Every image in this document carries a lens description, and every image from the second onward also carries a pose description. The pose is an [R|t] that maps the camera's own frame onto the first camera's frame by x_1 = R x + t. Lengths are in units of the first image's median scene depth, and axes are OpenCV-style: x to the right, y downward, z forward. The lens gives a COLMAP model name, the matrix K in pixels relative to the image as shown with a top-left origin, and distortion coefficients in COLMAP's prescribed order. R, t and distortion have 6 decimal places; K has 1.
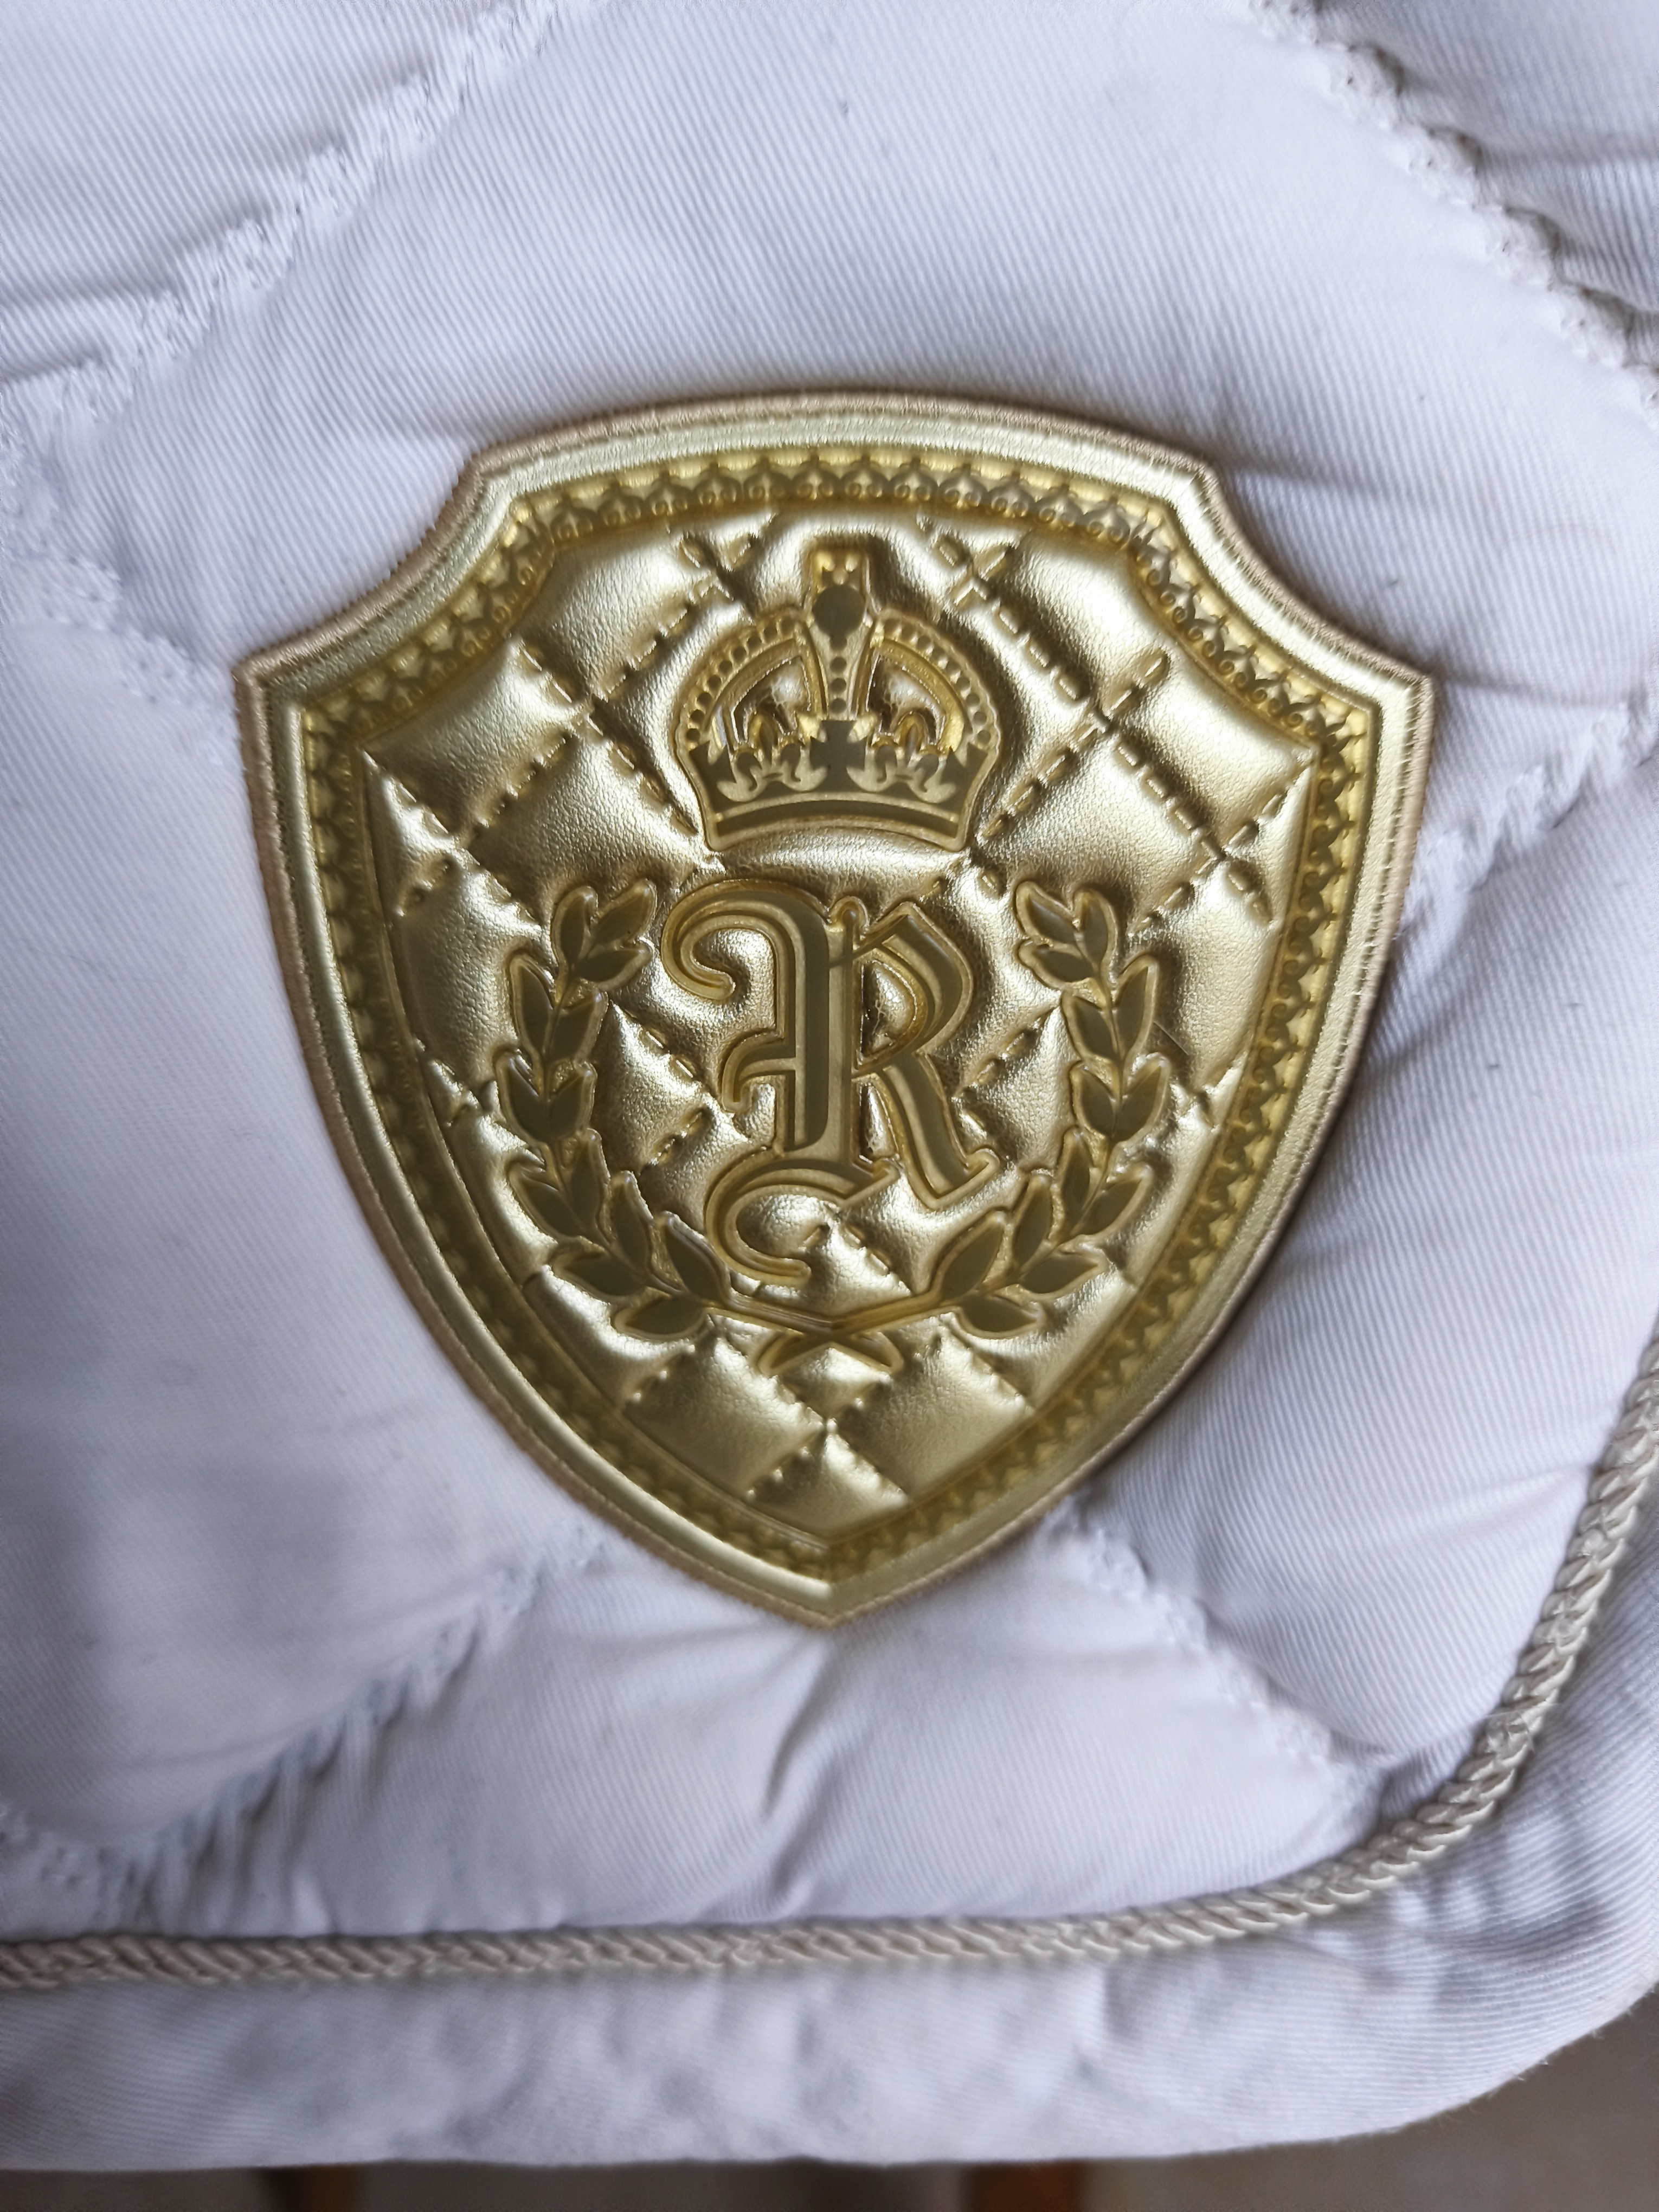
lens RADIAL K [[1598.2, 0, 835.4], [0, 1598.2, 1117.6], [0, 0, 1]] dist [-0.017213, -0.008184]
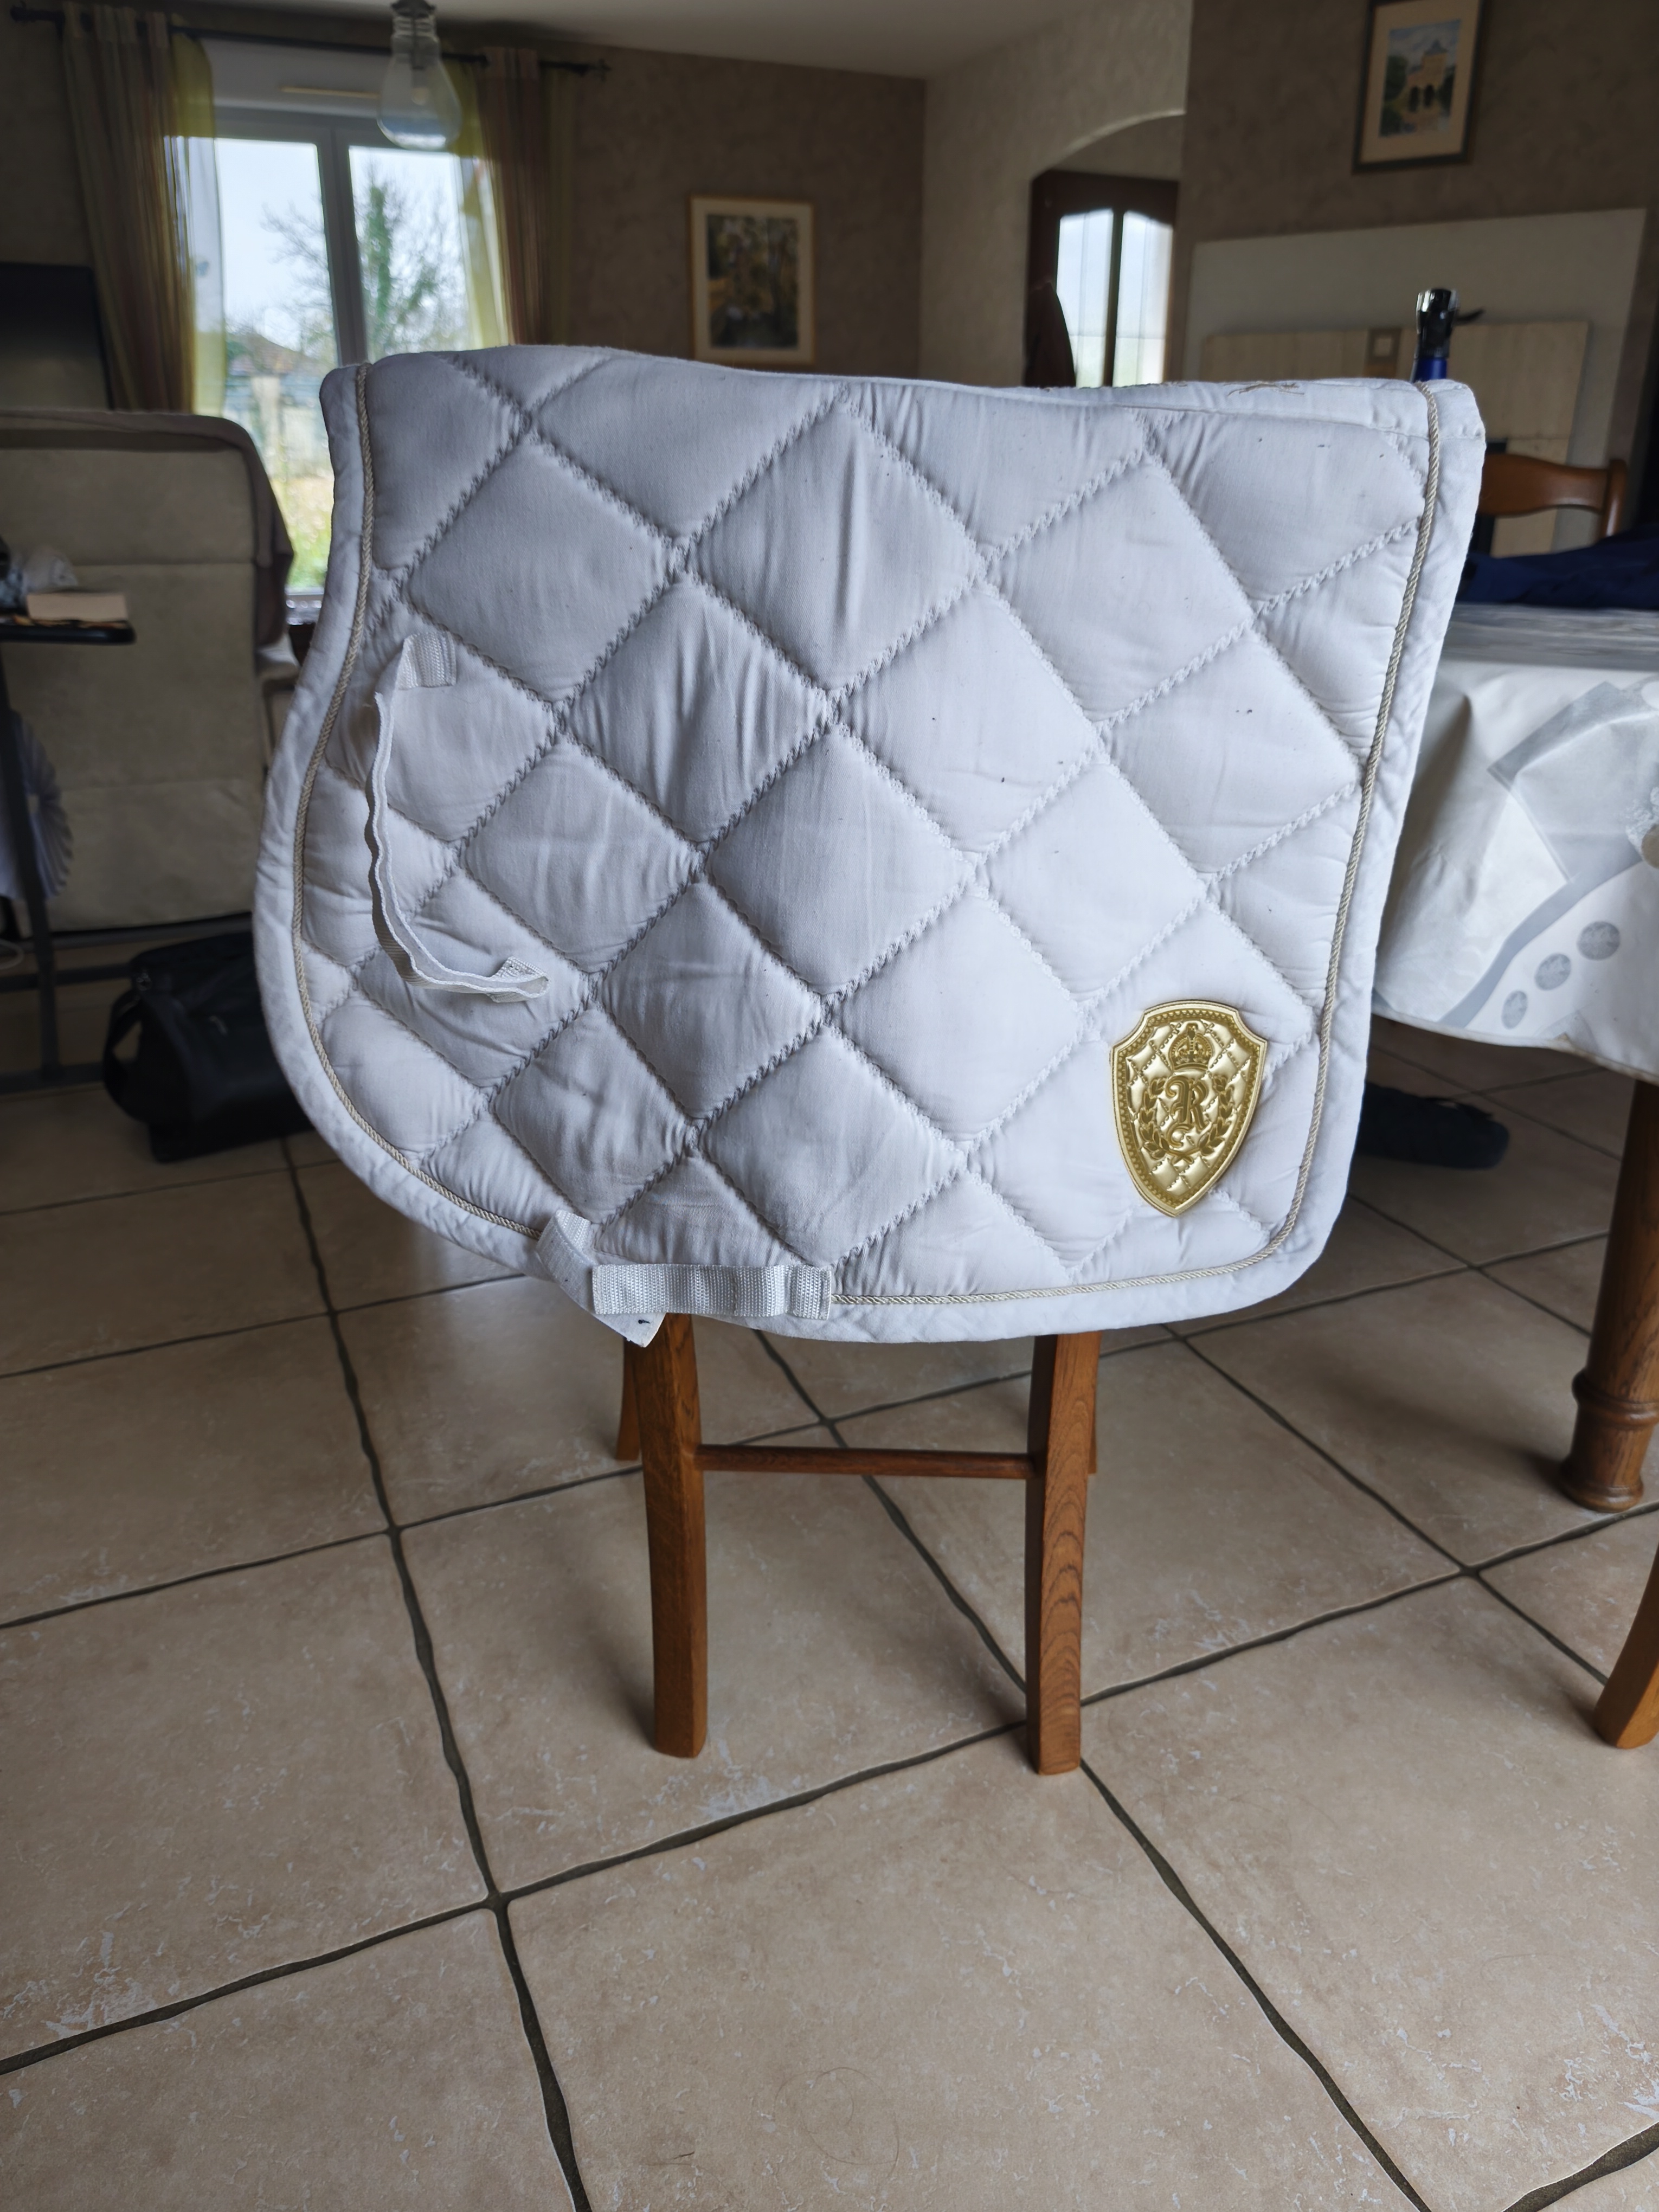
lens RADIAL K [[1598.2, 0, 814.6], [0, 1598.2, 1112.4], [0, 0, 1]] dist [-0.017213, -0.008184]
pose [[0.923590, -0.058608, 0.378876, -3.488345], [0.096321, 0.992021, -0.081347, 0.329284], [-0.371085, 0.111625, 0.921865, -3.905069]]
